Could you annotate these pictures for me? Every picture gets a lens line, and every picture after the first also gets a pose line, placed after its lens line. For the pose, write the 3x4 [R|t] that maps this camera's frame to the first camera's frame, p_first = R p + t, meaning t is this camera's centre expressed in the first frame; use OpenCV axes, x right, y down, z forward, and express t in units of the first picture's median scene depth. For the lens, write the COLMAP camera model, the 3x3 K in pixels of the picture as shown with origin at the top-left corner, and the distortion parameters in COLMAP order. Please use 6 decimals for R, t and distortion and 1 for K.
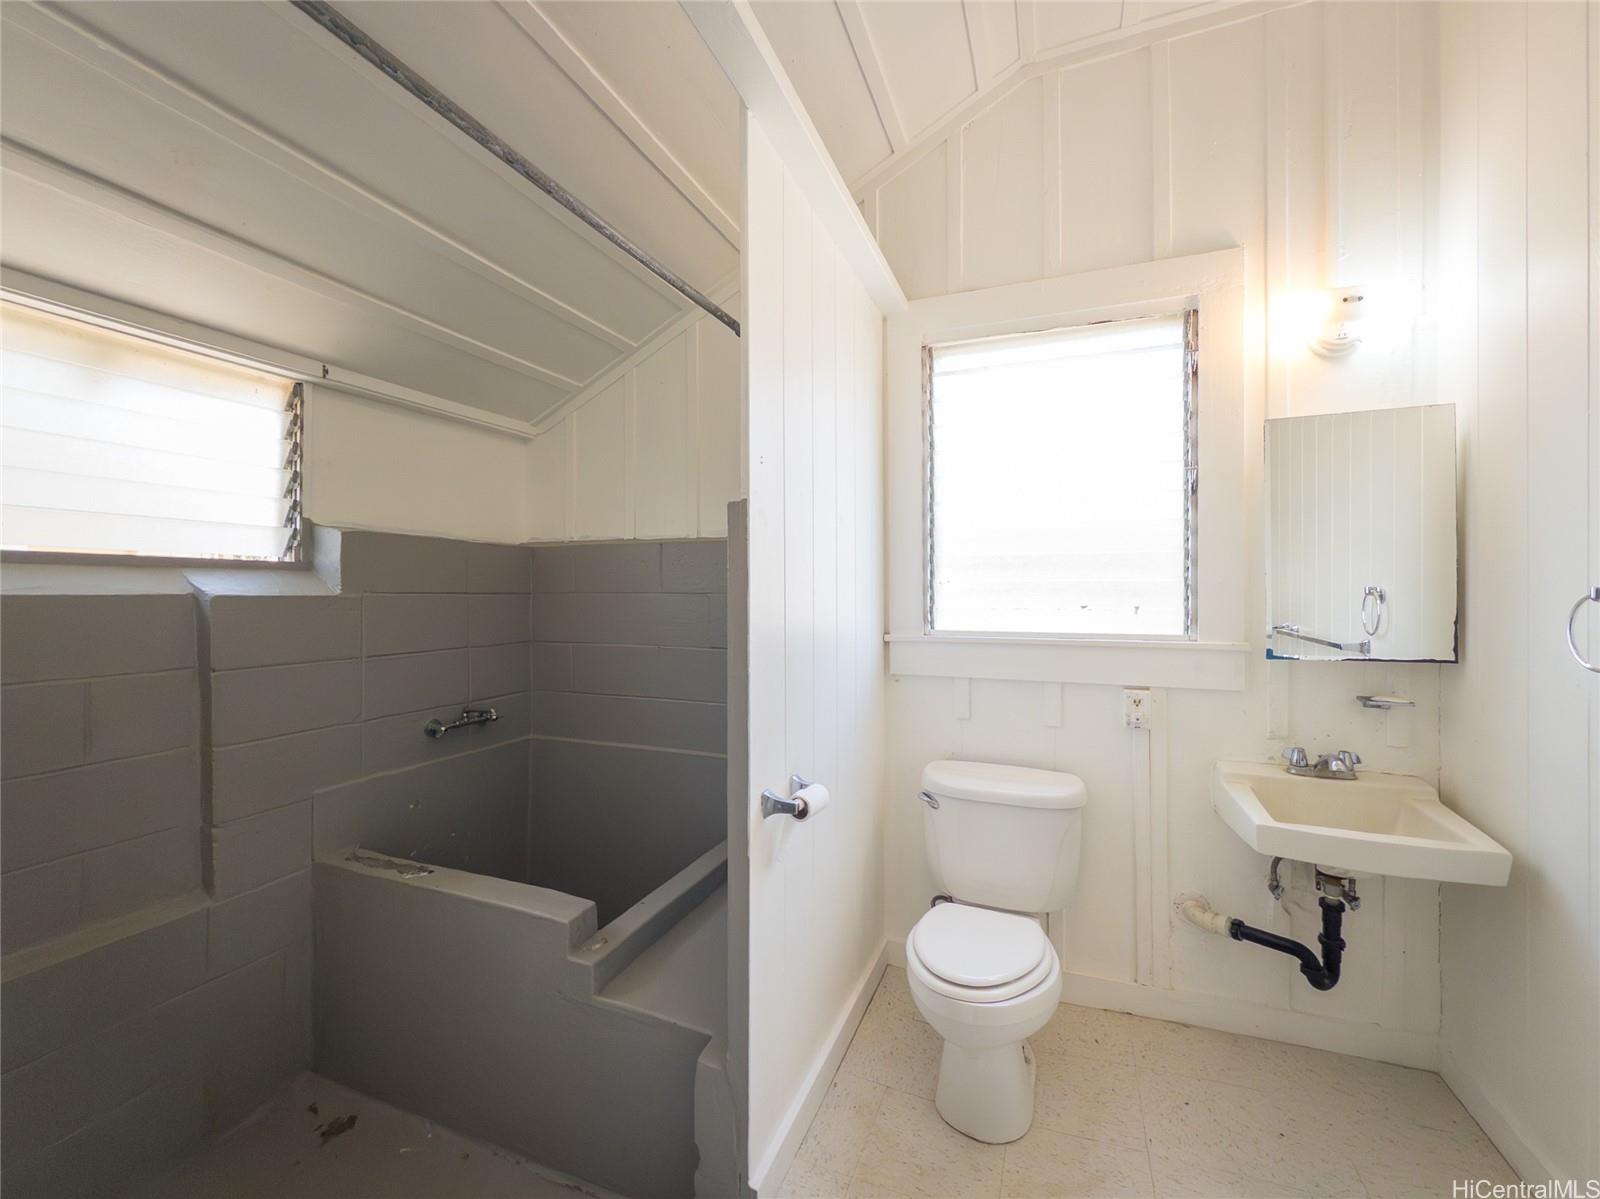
lens RADIAL K [[651.1, 0, 801.4], [0, 651.1, 596.8], [0, 0, 1]] dist [-0.005667, 0.001175]
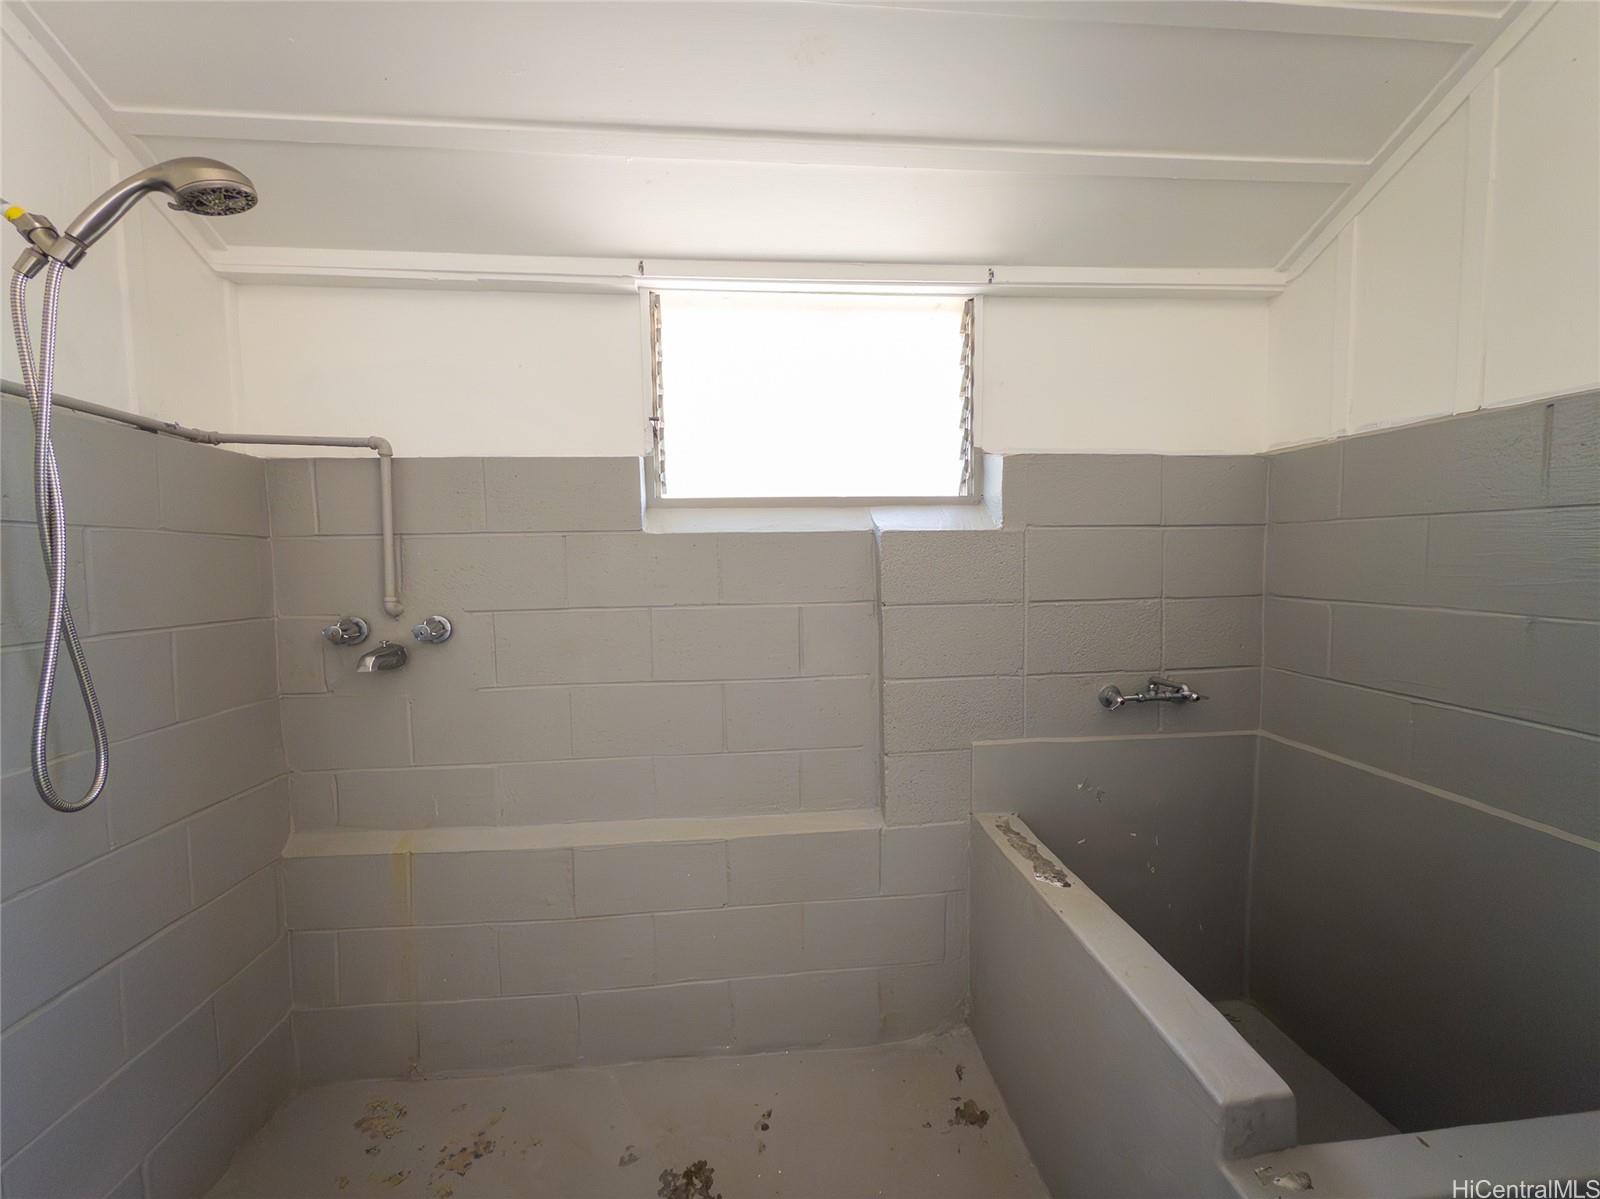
lens RADIAL K [[651.1, 0, 801.8], [0, 651.1, 596.4], [0, 0, 1]] dist [-0.005667, 0.001175]
pose [[0.458388, 0.051717, -0.887246, -0.047087], [0.010397, 0.997925, 0.063540, 0.029230], [0.888691, -0.038350, 0.456899, 0.352500]]
